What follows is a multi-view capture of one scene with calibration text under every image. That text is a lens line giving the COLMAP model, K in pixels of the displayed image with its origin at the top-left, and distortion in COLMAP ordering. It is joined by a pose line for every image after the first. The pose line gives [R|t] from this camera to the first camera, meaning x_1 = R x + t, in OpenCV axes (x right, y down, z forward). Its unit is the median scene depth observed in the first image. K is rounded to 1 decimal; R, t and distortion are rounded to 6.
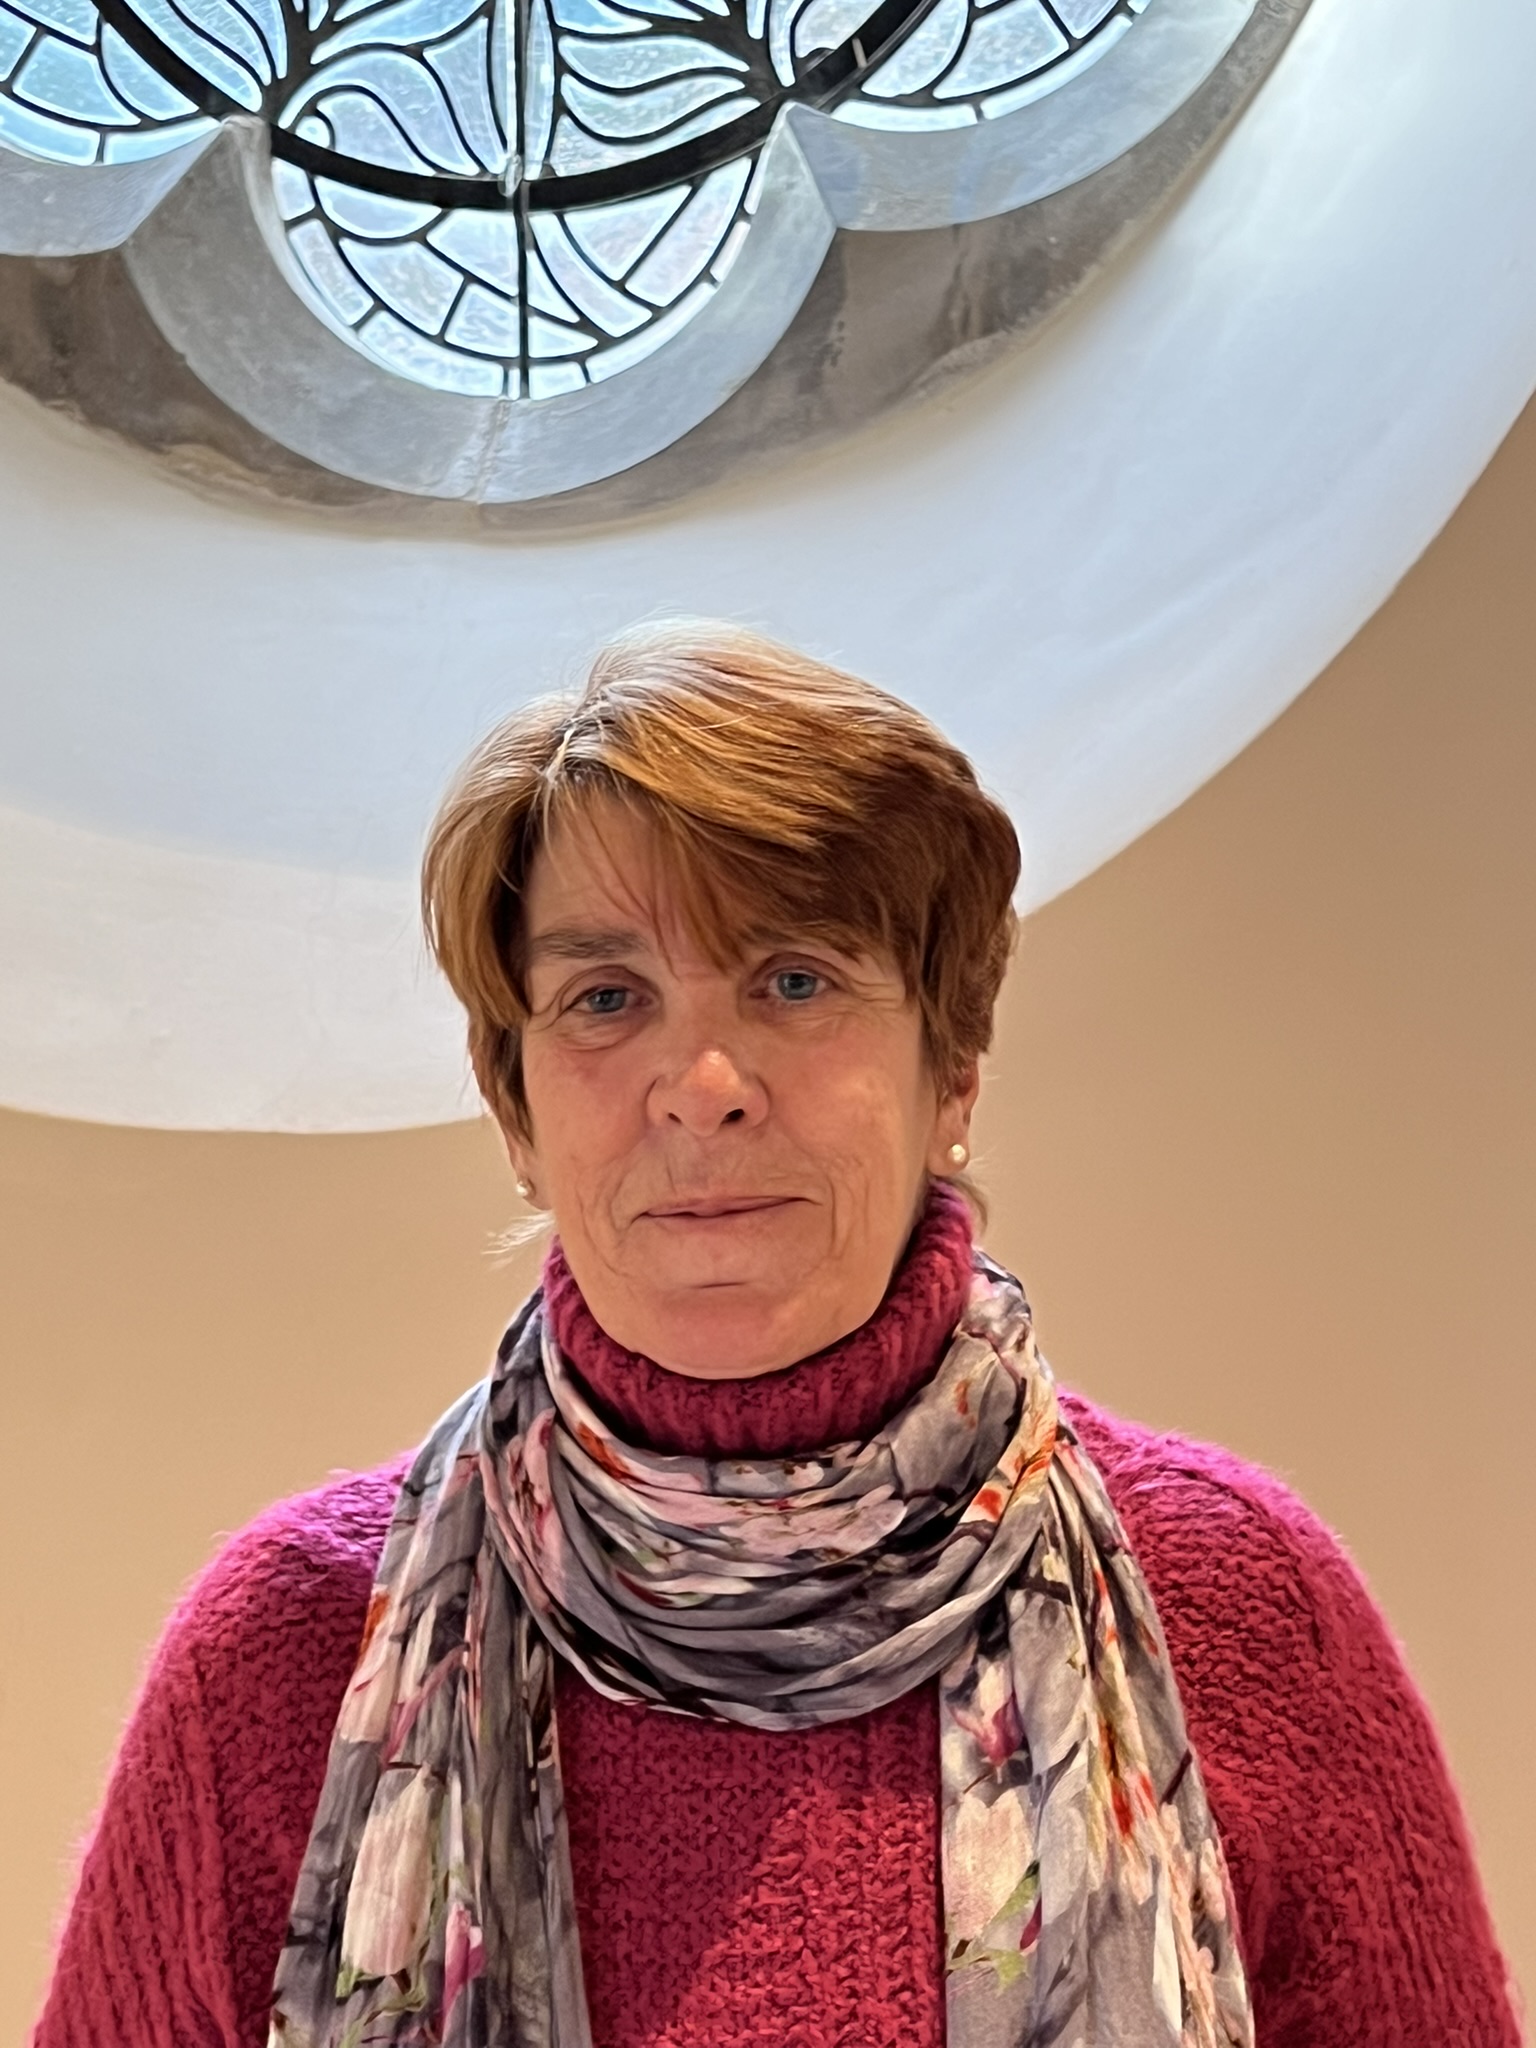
lens RADIAL K [[3519.7, 0, 768.0], [0, 3519.7, 1024.0], [0, 0, 1]] dist [0.249307, -0.918028]
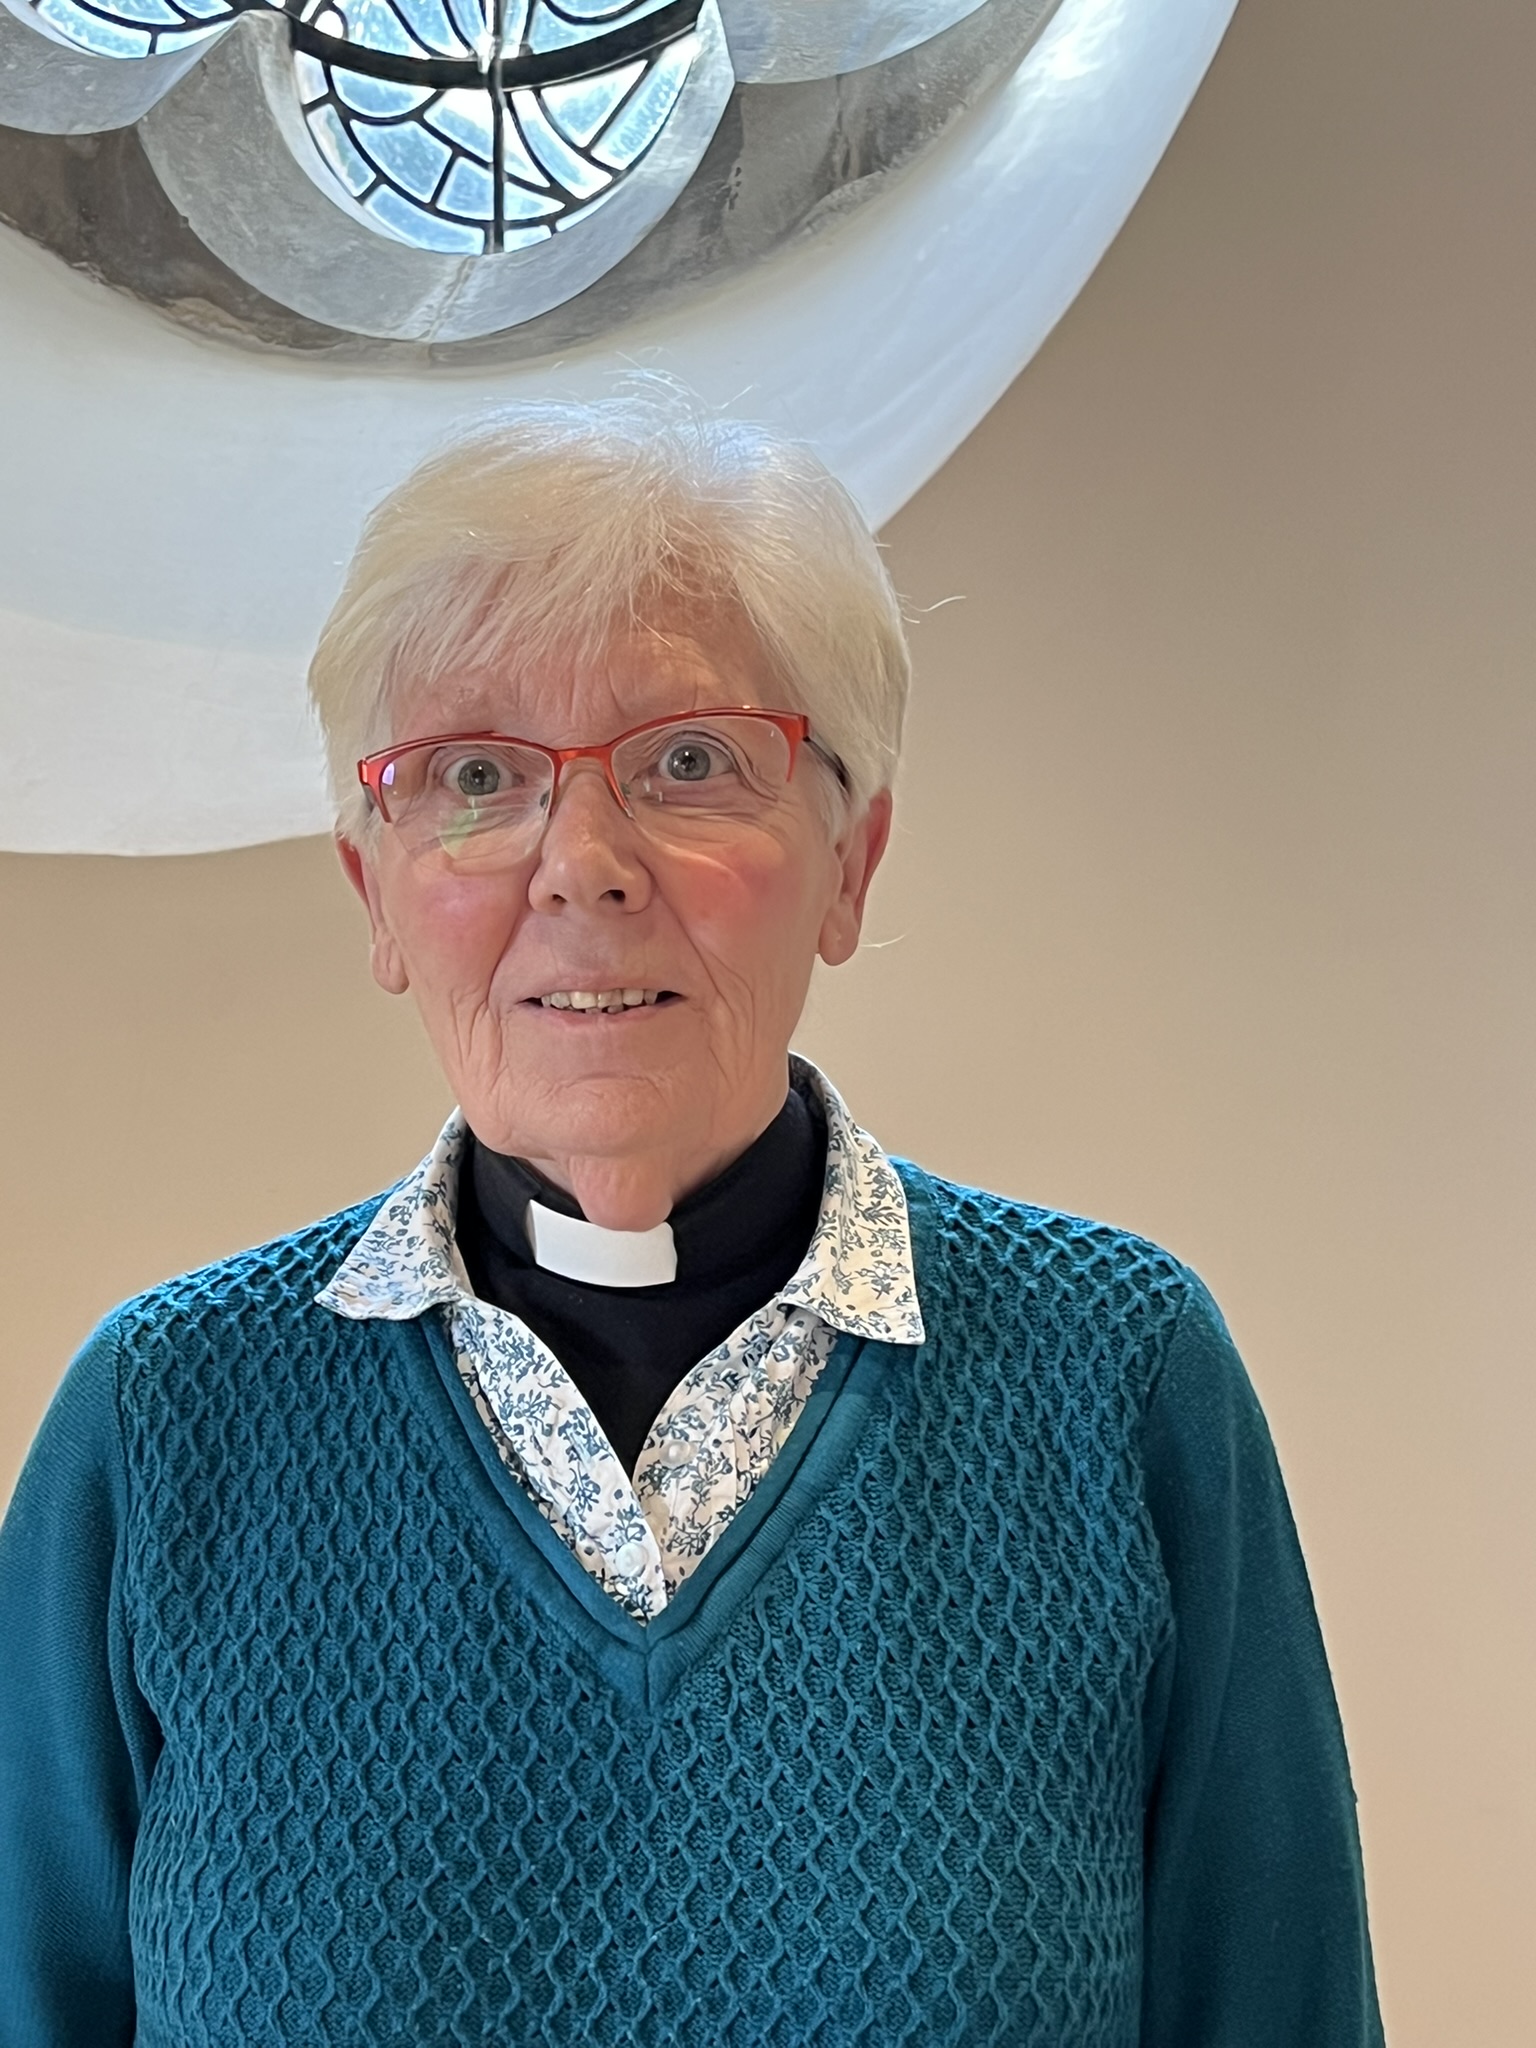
lens RADIAL K [[3519.7, 0, 768.0], [0, 3519.7, 1024.0], [0, 0, 1]] dist [0.249307, -0.918028]
pose [[0.985146, 0.019016, -0.170661, 0.209868], [-0.022274, 0.999604, -0.017193, 0.079650], [0.170266, 0.020739, 0.985180, -0.067870]]
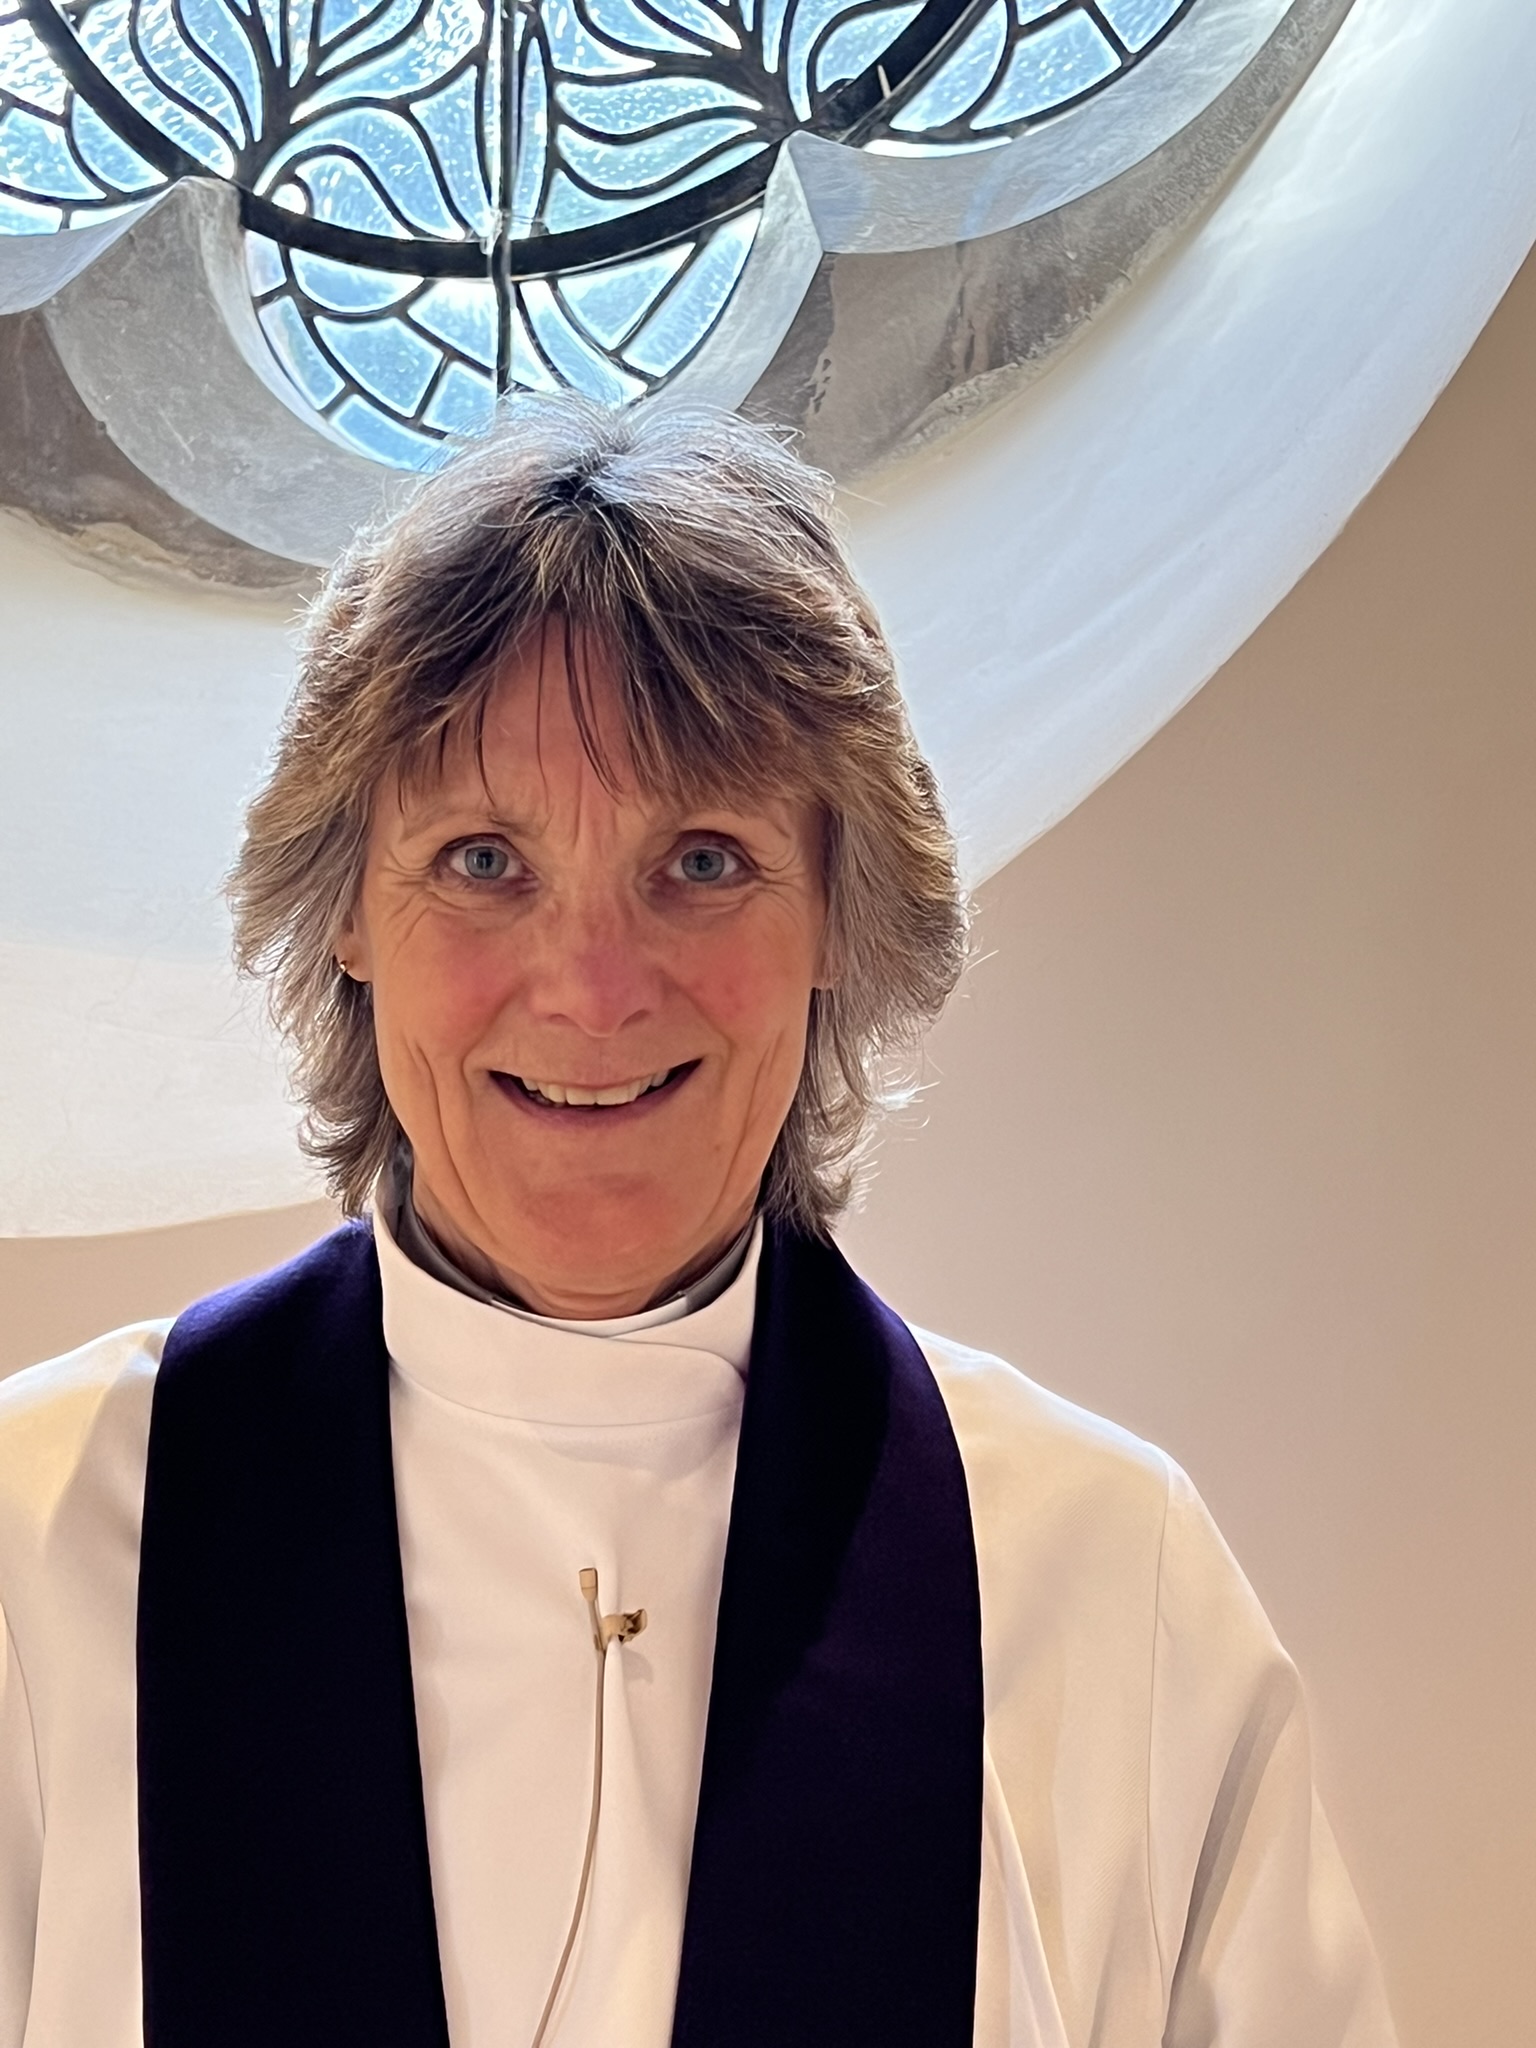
lens RADIAL K [[3519.7, 0, 768.0], [0, 3519.7, 1024.0], [0, 0, 1]] dist [0.249307, -0.918028]
pose [[0.990931, 0.014702, -0.133567, 0.115717], [-0.031615, 0.991602, -0.125401, 0.062571], [0.130602, 0.128486, 0.983074, 0.176844]]
